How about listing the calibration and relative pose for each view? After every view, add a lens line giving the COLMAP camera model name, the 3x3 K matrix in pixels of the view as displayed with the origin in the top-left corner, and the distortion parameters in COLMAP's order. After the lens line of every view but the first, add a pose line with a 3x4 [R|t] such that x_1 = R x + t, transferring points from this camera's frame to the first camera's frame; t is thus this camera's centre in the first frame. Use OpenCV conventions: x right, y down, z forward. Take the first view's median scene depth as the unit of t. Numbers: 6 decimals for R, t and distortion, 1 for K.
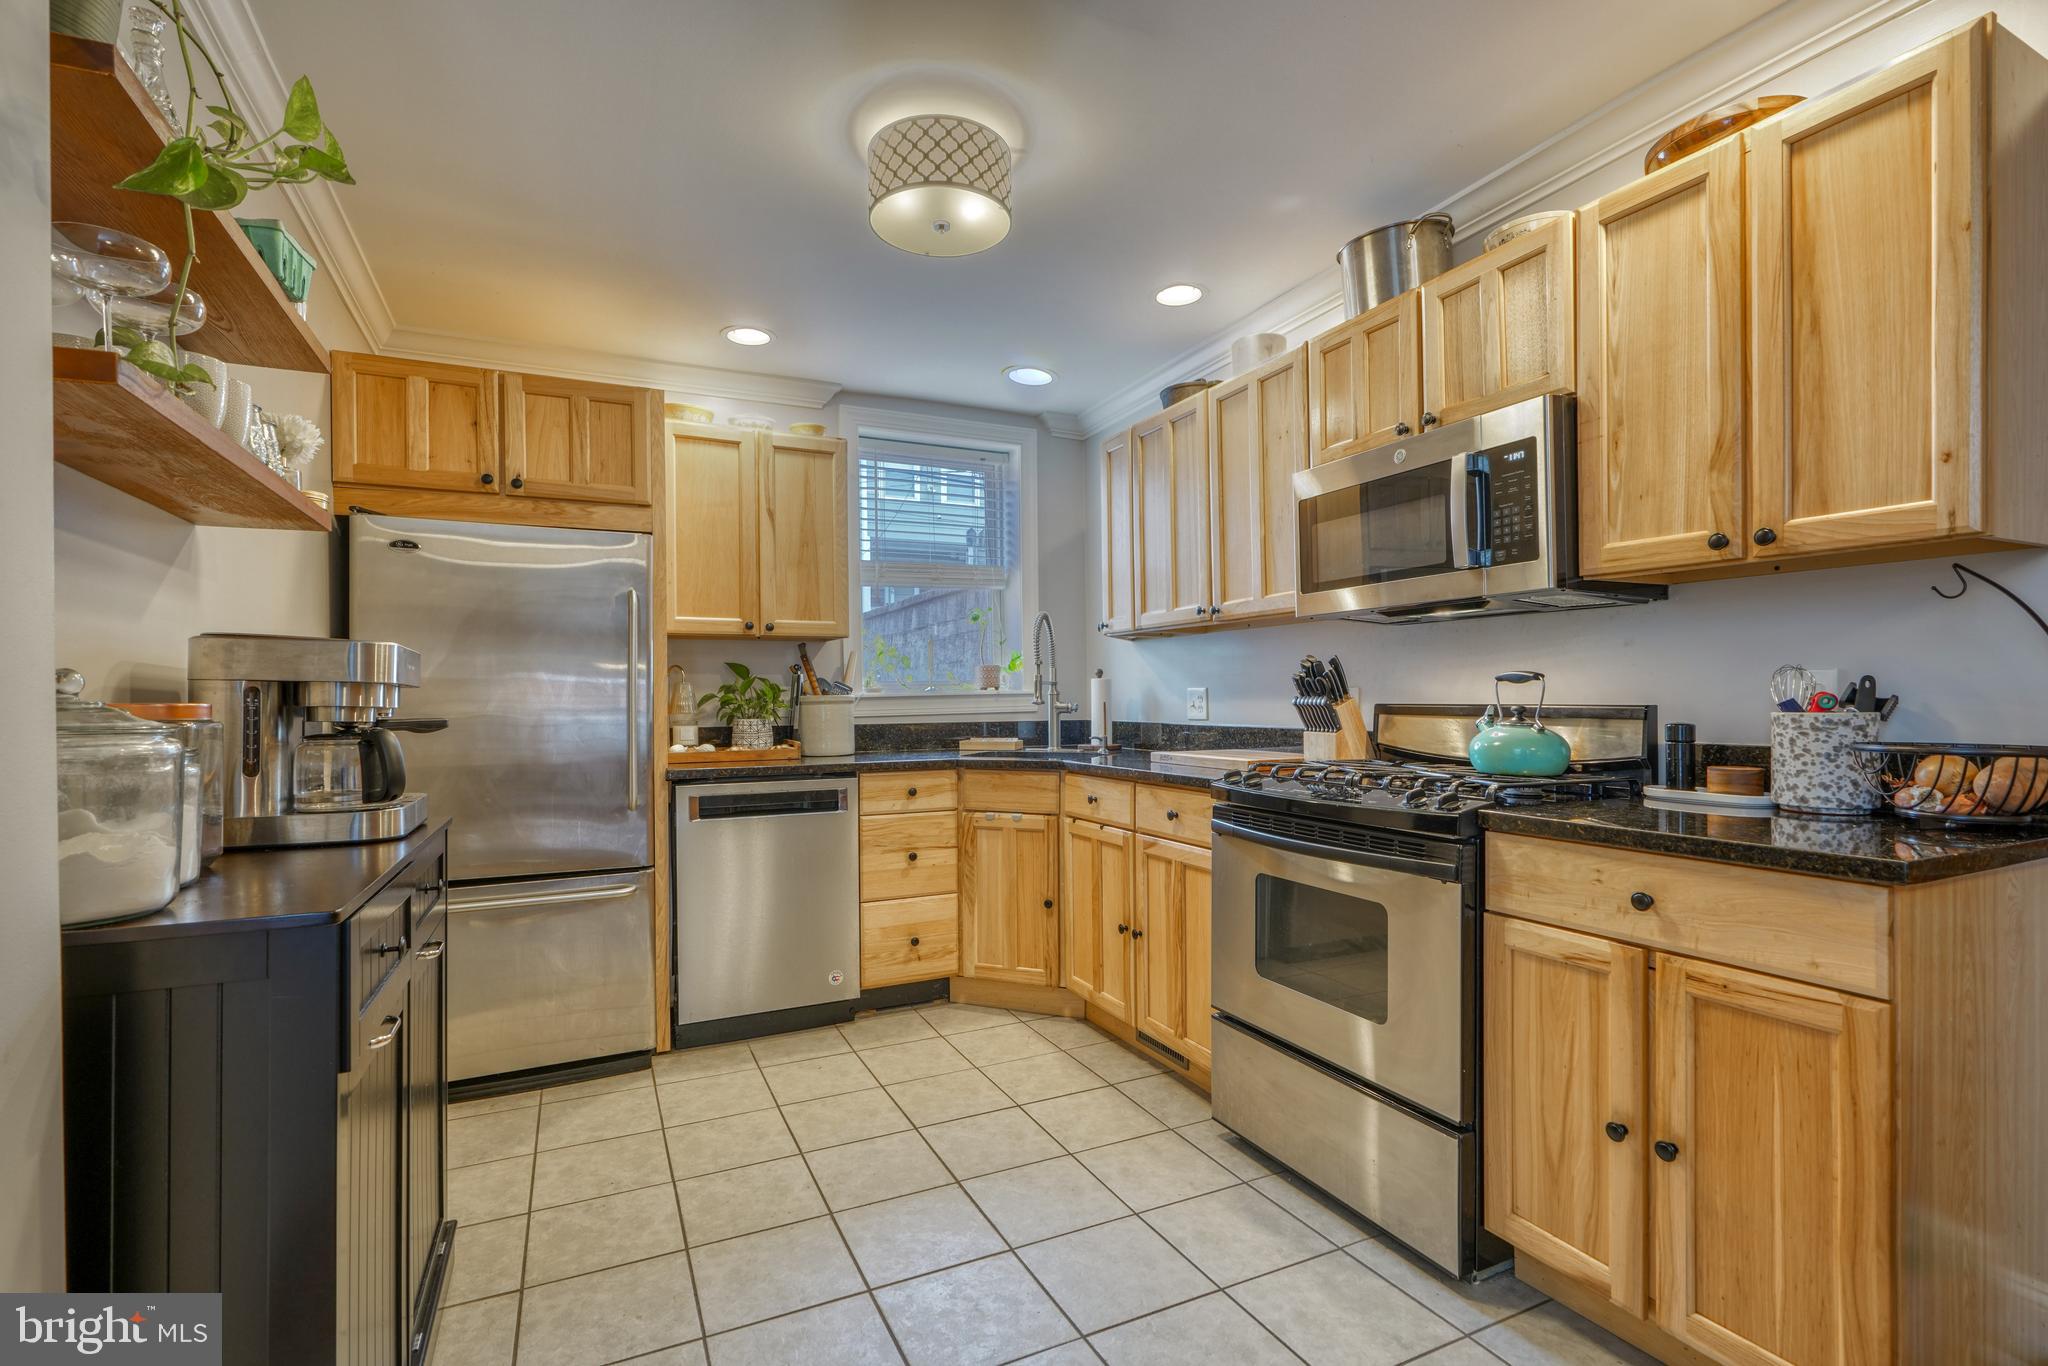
lens RADIAL K [[910.3, 0, 1013.7], [0, 910.3, 694.0], [0, 0, 1]] dist [-0.010940, 0.002974]
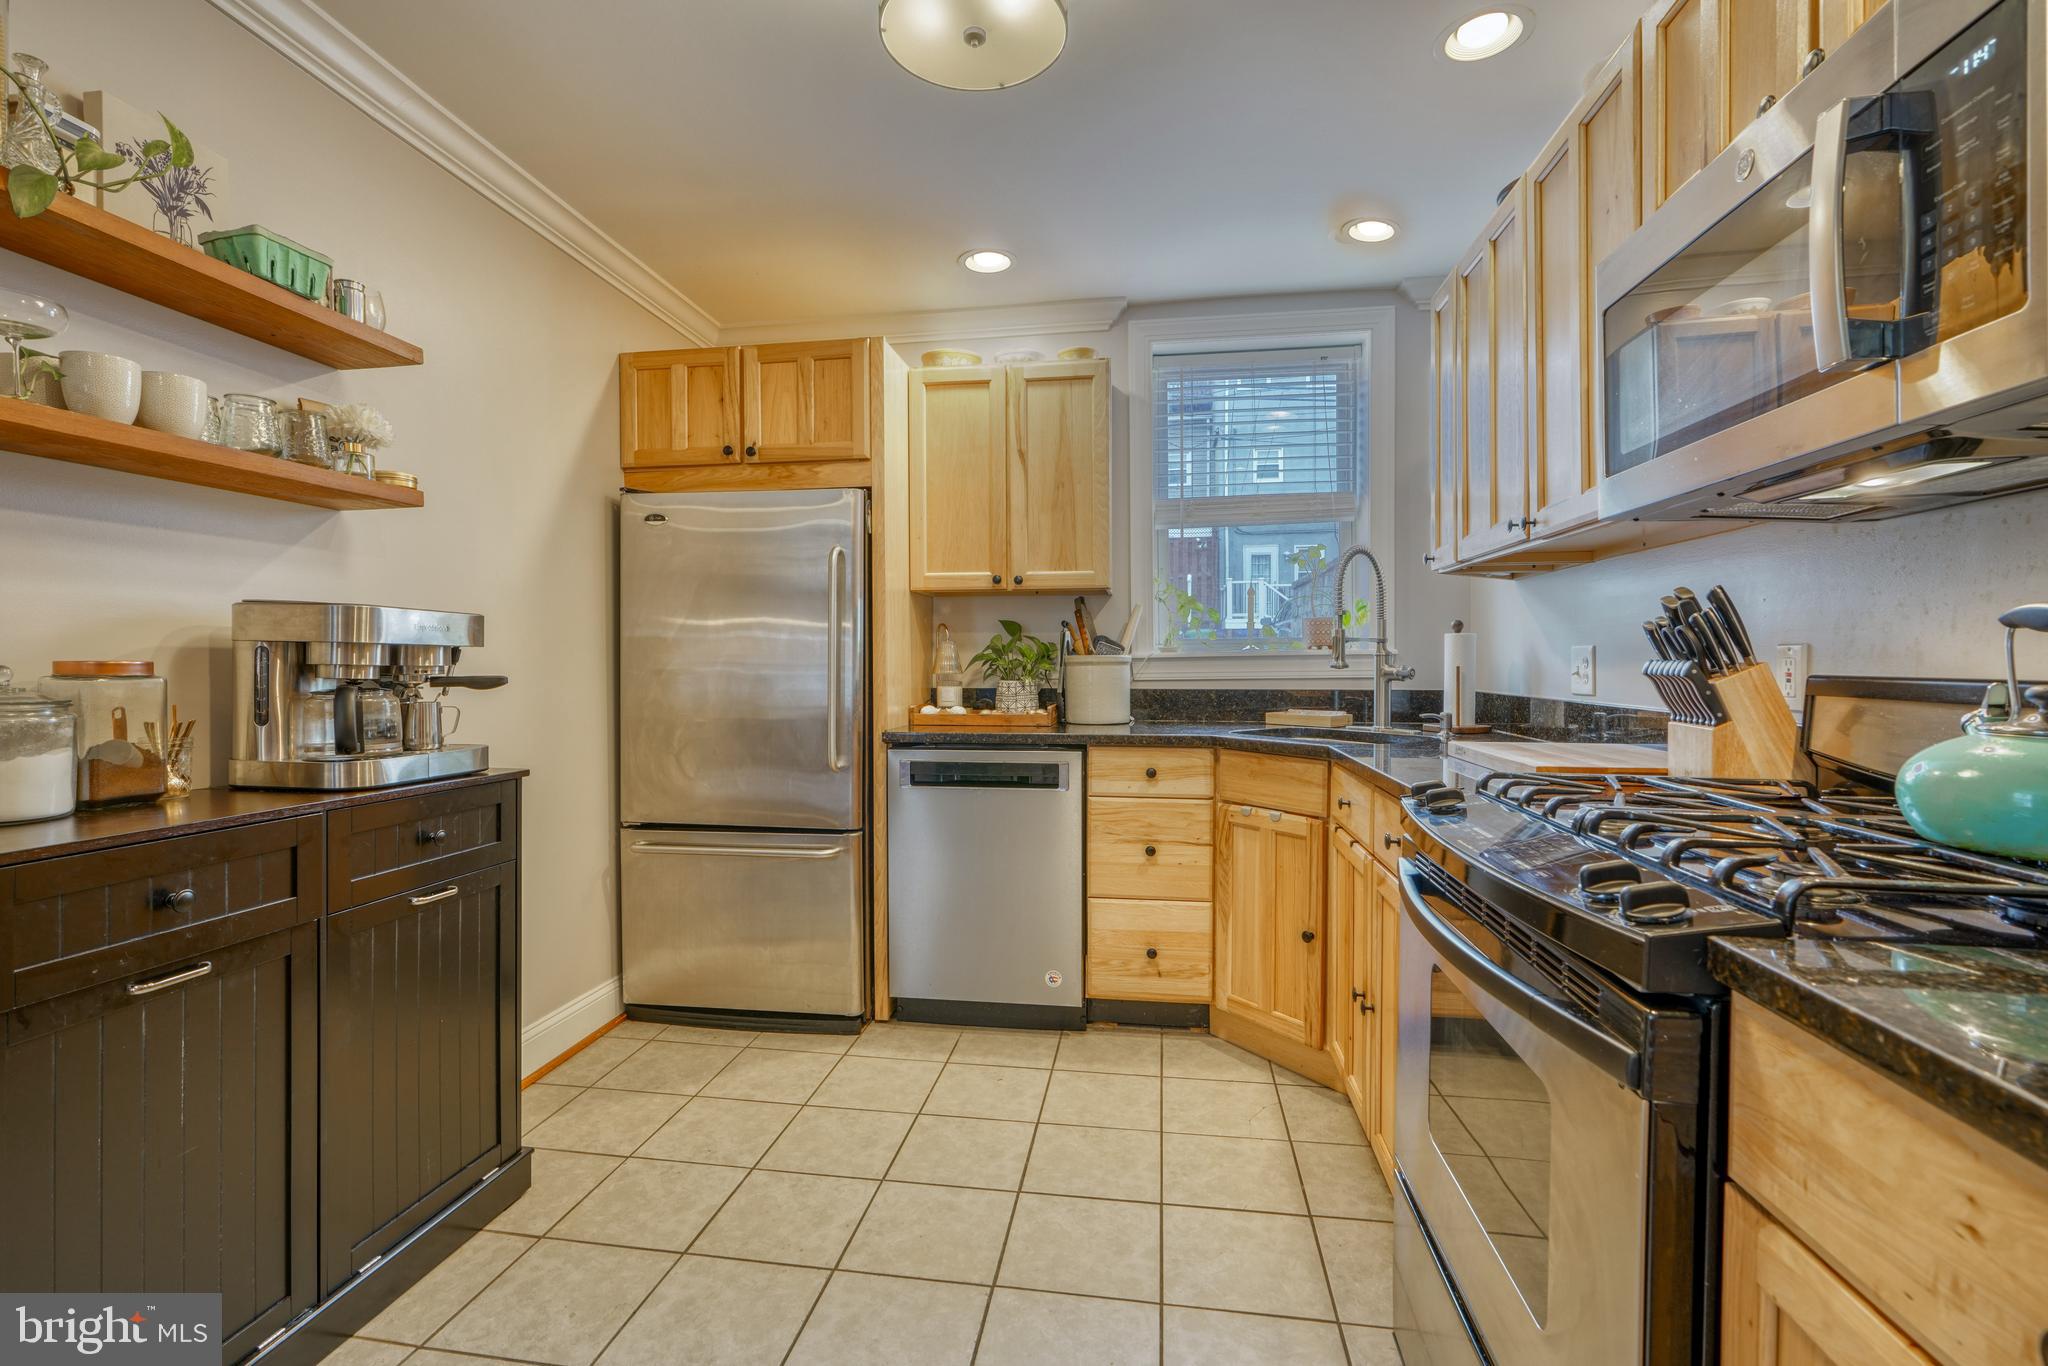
lens RADIAL K [[910.3, 0, 1021.2], [0, 910.3, 673.8], [0, 0, 1]] dist [-0.010940, 0.002974]
pose [[0.829750, 0.014874, -0.557937, 0.289688], [-0.002682, 0.999740, 0.022663, -0.000519], [0.558129, -0.017309, 0.829574, 0.291098]]
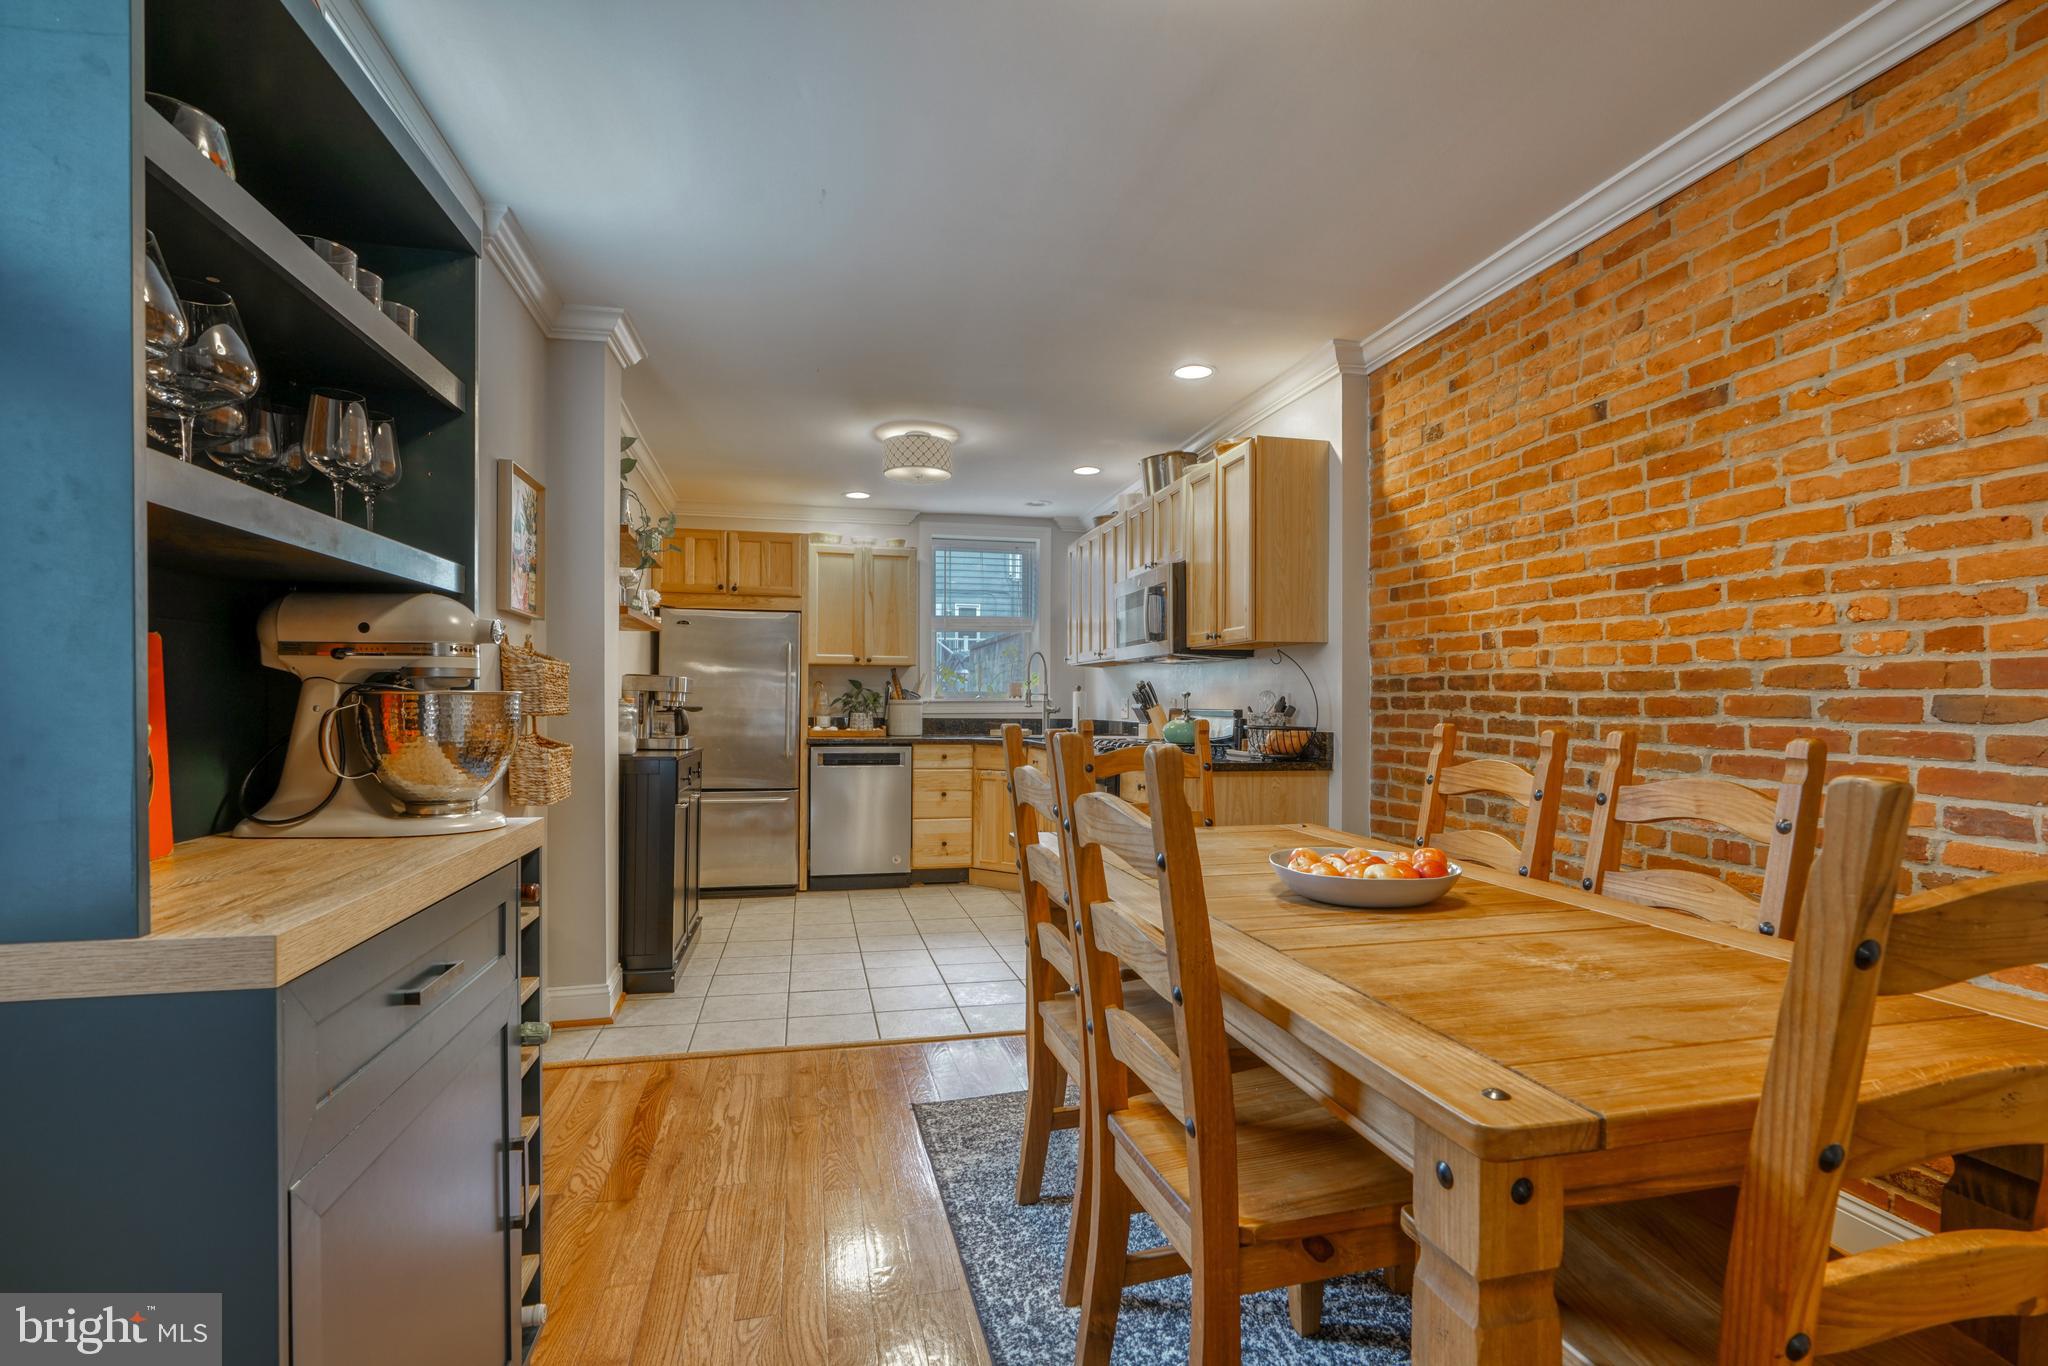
lens RADIAL K [[910.3, 0, 1021.9], [0, 910.3, 700.9], [0, 0, 1]] dist [-0.010940, 0.002974]
pose [[0.977434, 0.013707, -0.210796, 0.455668], [-0.013953, 0.999903, 0.000318, -0.000193], [0.210780, 0.002630, 0.977530, -0.754148]]
